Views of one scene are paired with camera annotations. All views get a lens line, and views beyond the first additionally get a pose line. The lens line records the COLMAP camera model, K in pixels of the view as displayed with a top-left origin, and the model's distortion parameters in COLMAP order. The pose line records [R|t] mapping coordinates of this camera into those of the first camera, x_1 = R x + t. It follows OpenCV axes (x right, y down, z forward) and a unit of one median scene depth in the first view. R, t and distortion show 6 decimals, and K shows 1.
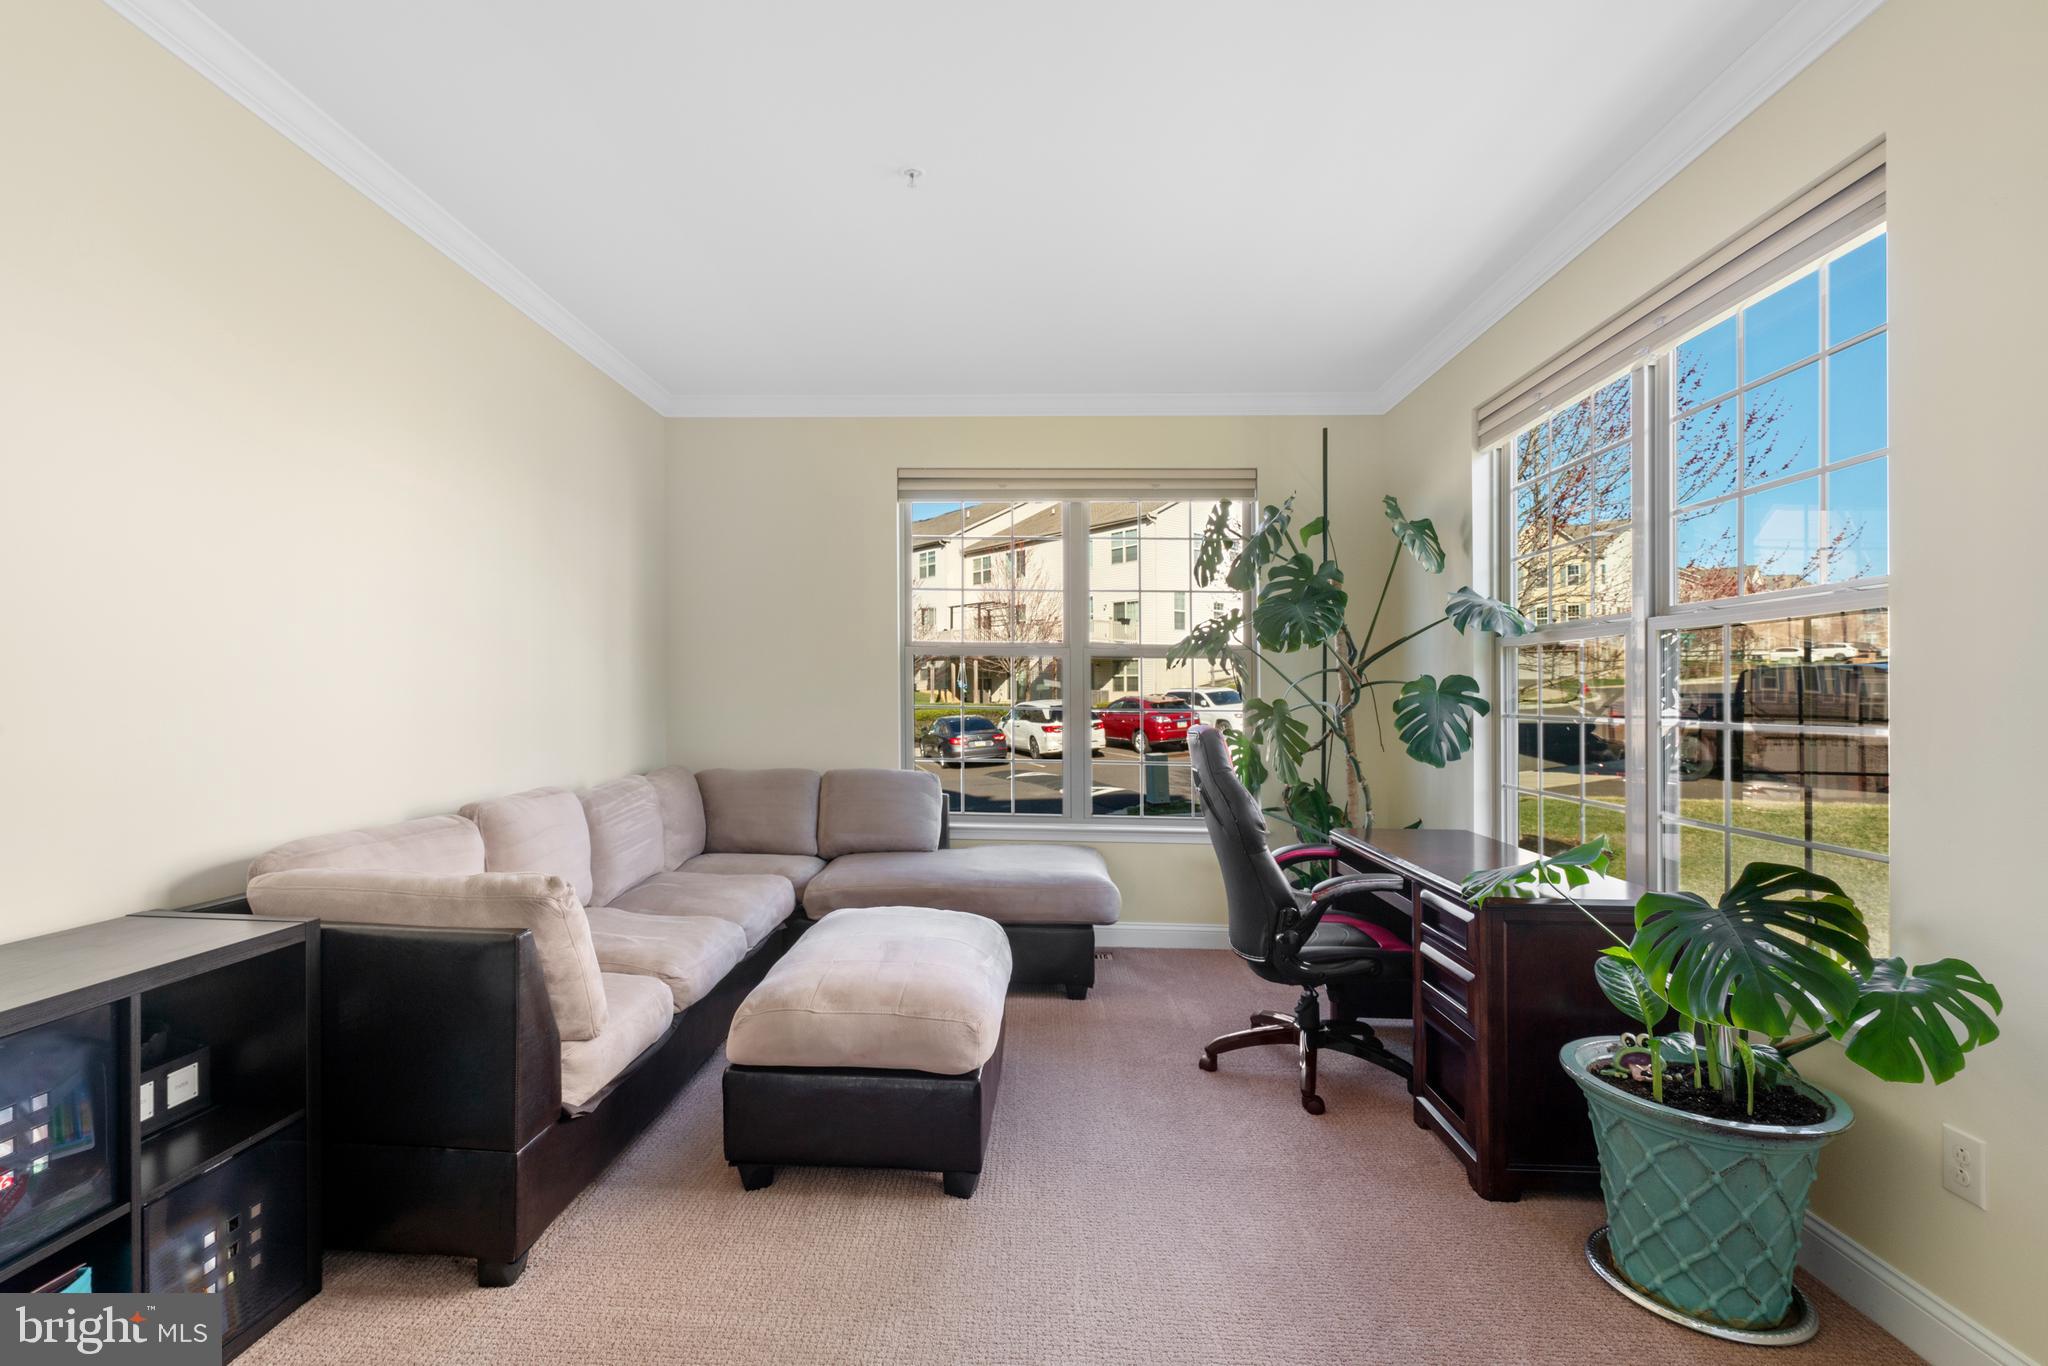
lens RADIAL K [[913.6, 0, 1001.8], [0, 913.6, 691.1], [0, 0, 1]] dist [-0.003276, -0.000980]
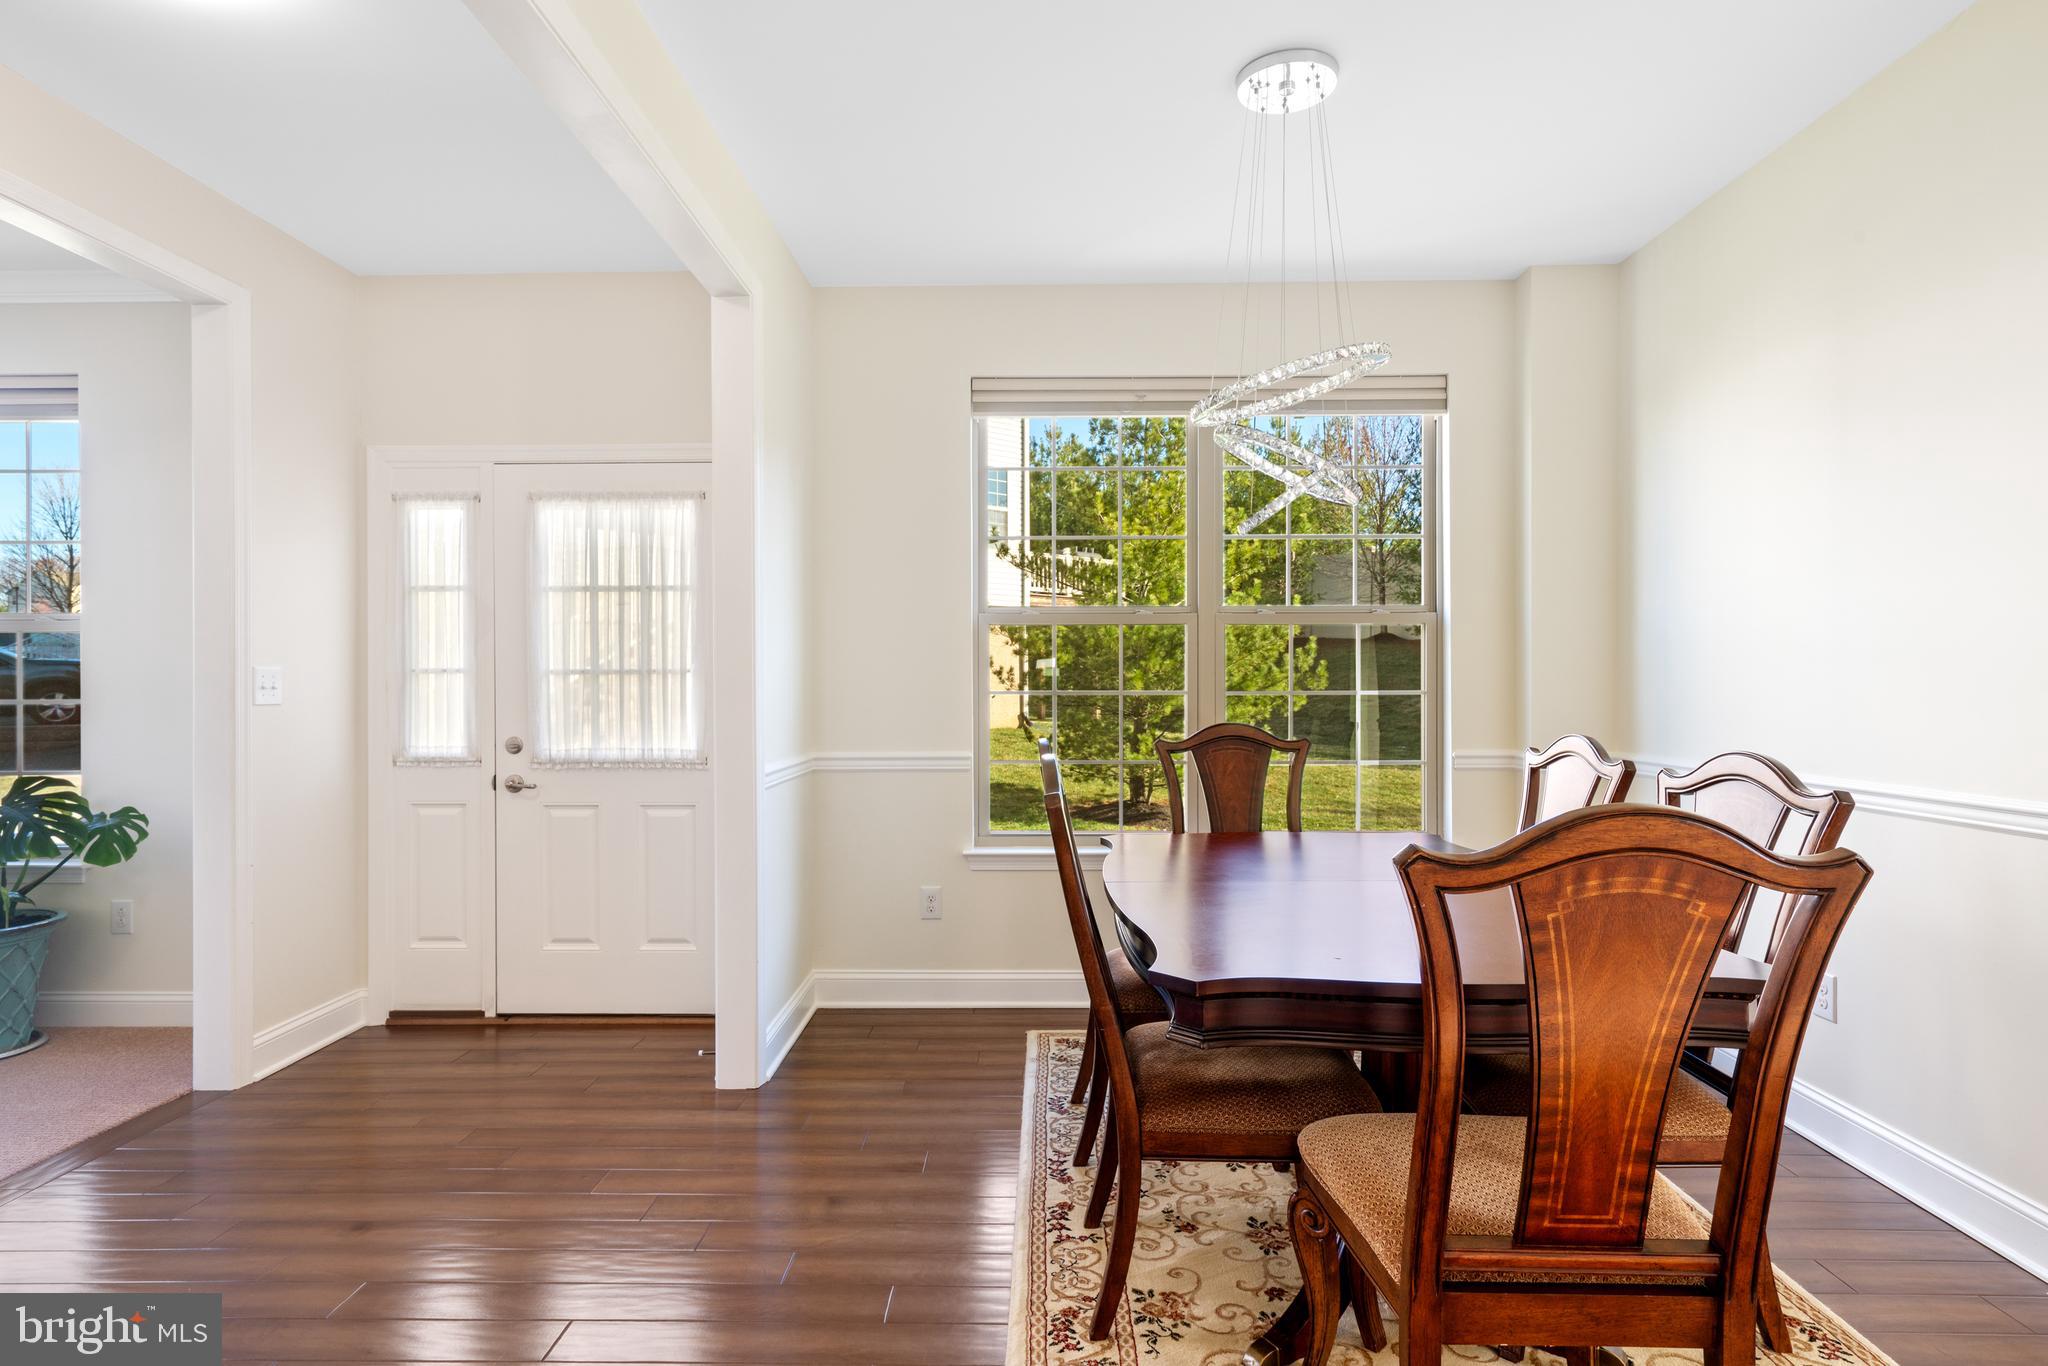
lens RADIAL K [[1110.8, 0, 1024.0], [0, 1110.8, 683.0], [0, 0, 1]] dist [0.005298, 0.001547]
pose [[-0.037566, -0.007383, 0.999267, -0.708483], [-0.008417, 0.999940, 0.007072, -0.013078], [-0.999259, -0.008145, -0.037626, -0.430873]]
